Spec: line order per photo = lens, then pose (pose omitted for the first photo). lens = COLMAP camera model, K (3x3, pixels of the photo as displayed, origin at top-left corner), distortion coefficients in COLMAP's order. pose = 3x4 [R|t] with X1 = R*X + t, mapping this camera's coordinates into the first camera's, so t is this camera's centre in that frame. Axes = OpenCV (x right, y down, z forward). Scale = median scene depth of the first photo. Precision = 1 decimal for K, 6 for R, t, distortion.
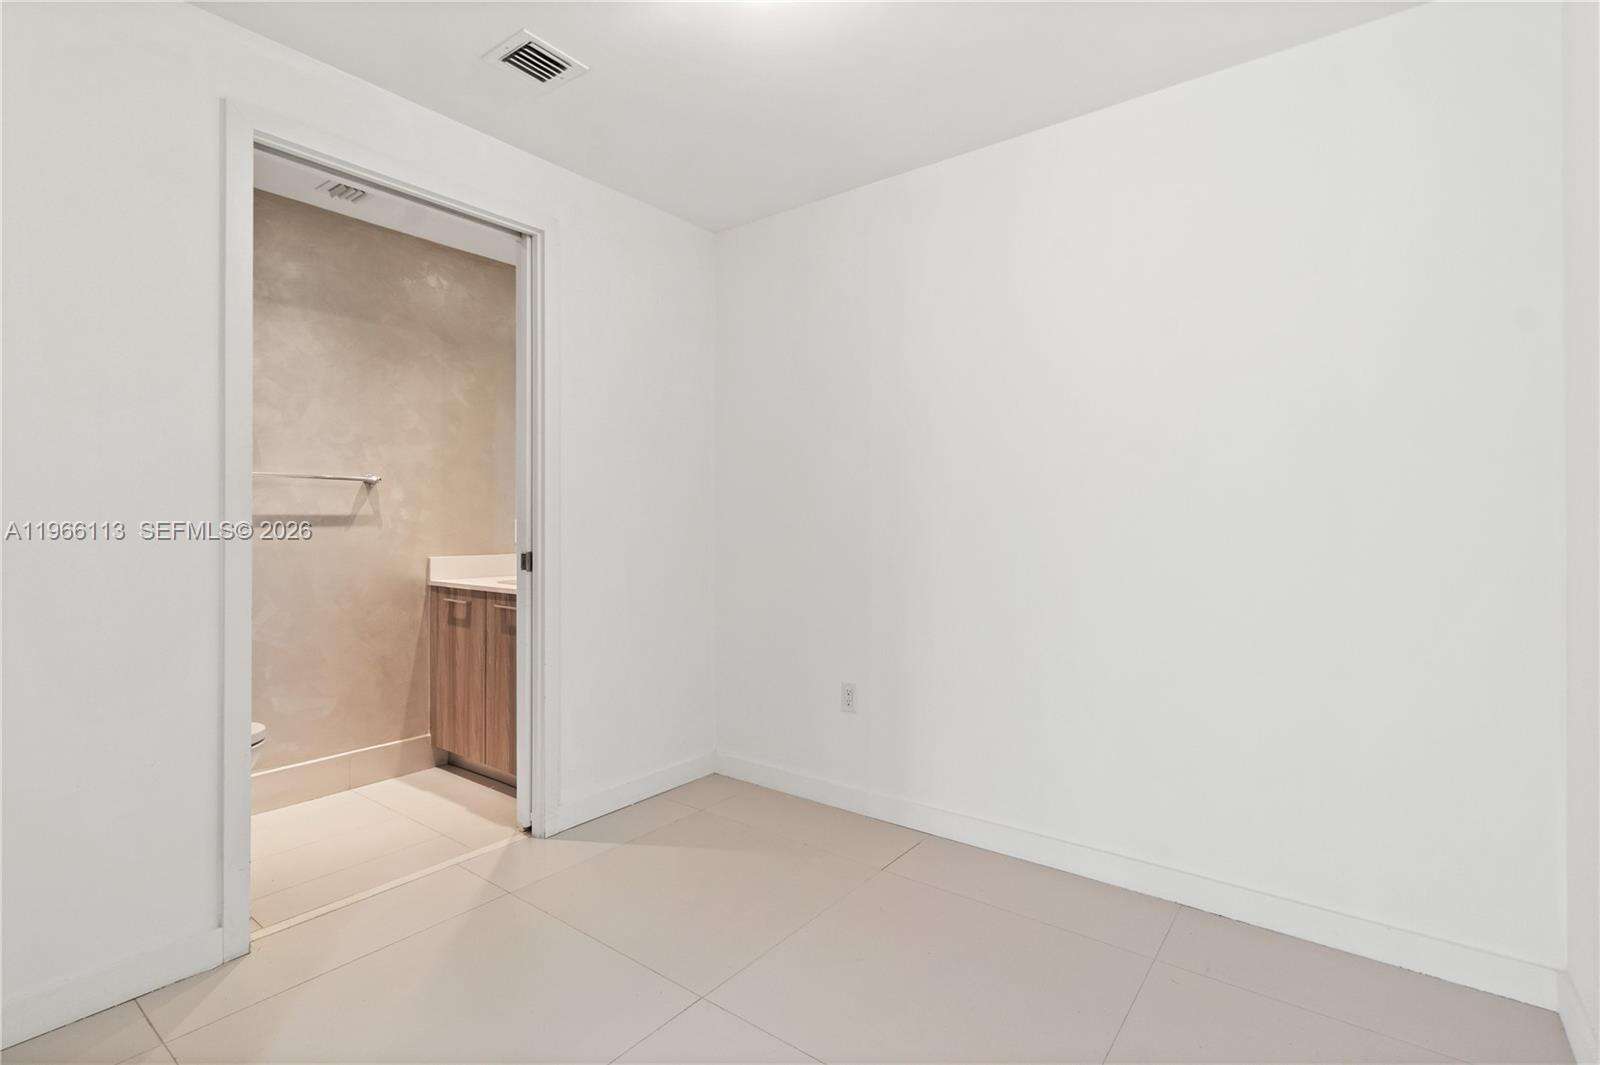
lens RADIAL K [[746.9, 0, 801.3], [0, 746.9, 529.5], [0, 0, 1]] dist [-0.000781, 0.000647]
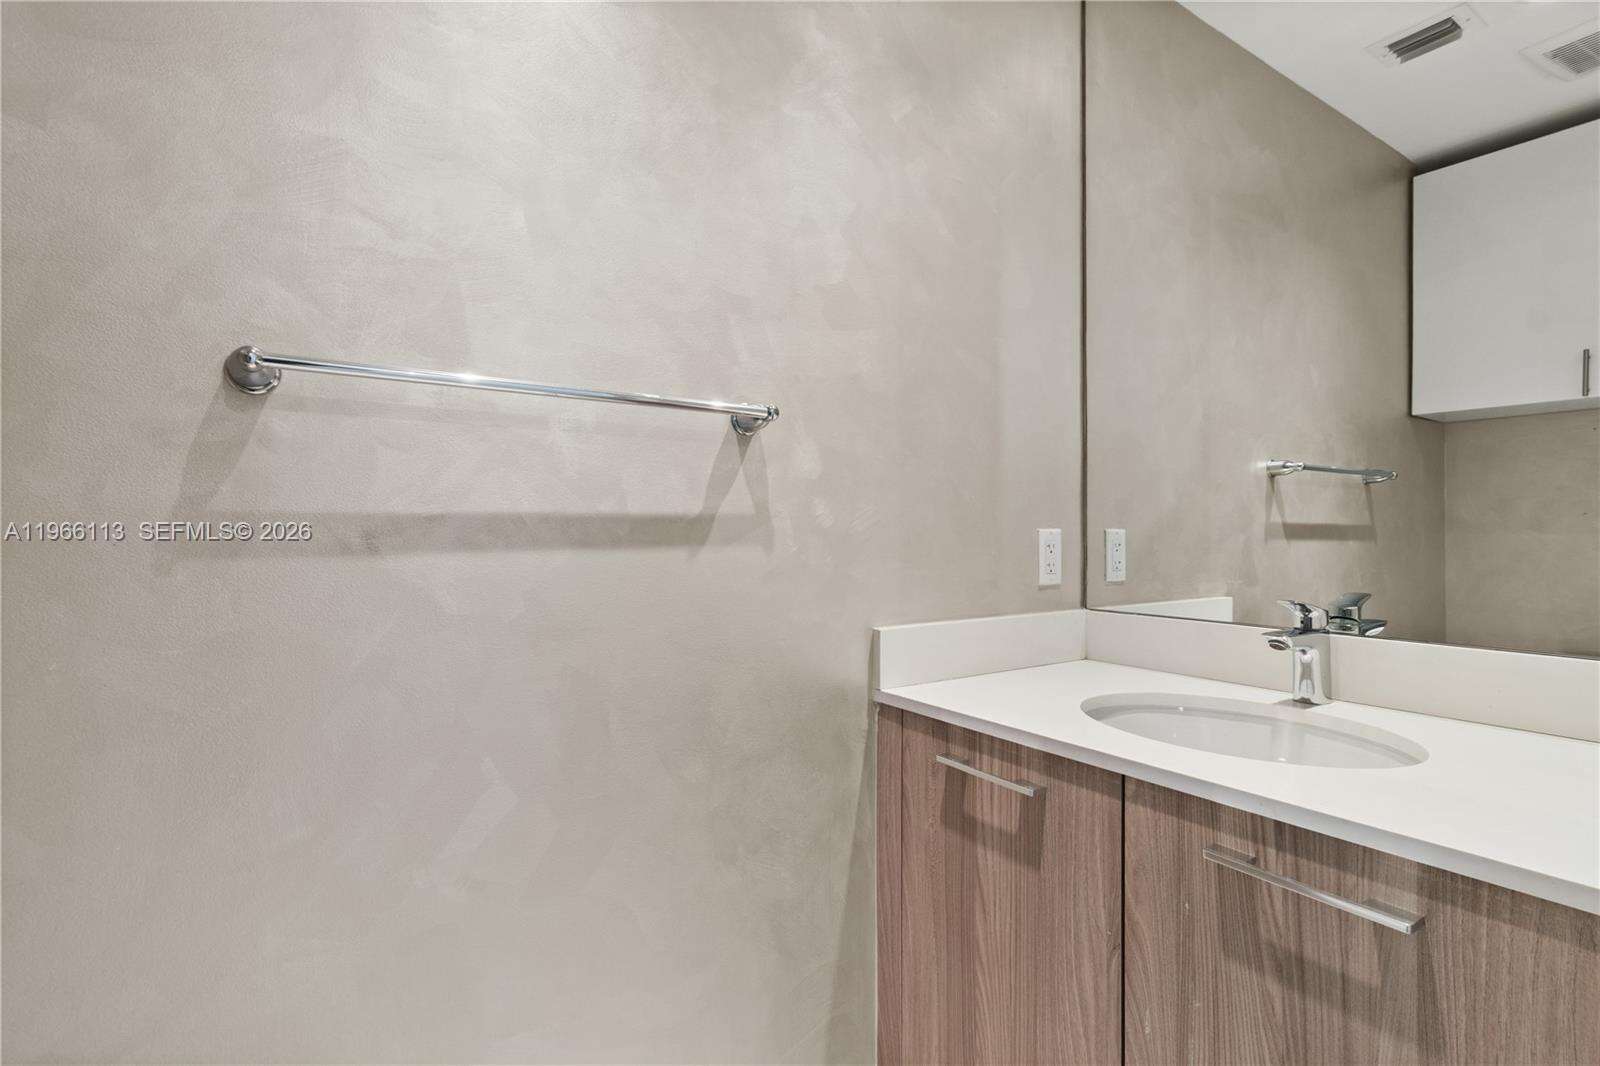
lens RADIAL K [[746.9, 0, 800.3], [0, 746.9, 533.9], [0, 0, 1]] dist [-0.000781, 0.000647]
pose [[0.935827, -0.011442, -0.352274, -0.423192], [0.005362, 0.999819, -0.018232, -0.003700], [0.352419, 0.015173, 0.935719, 0.667394]]
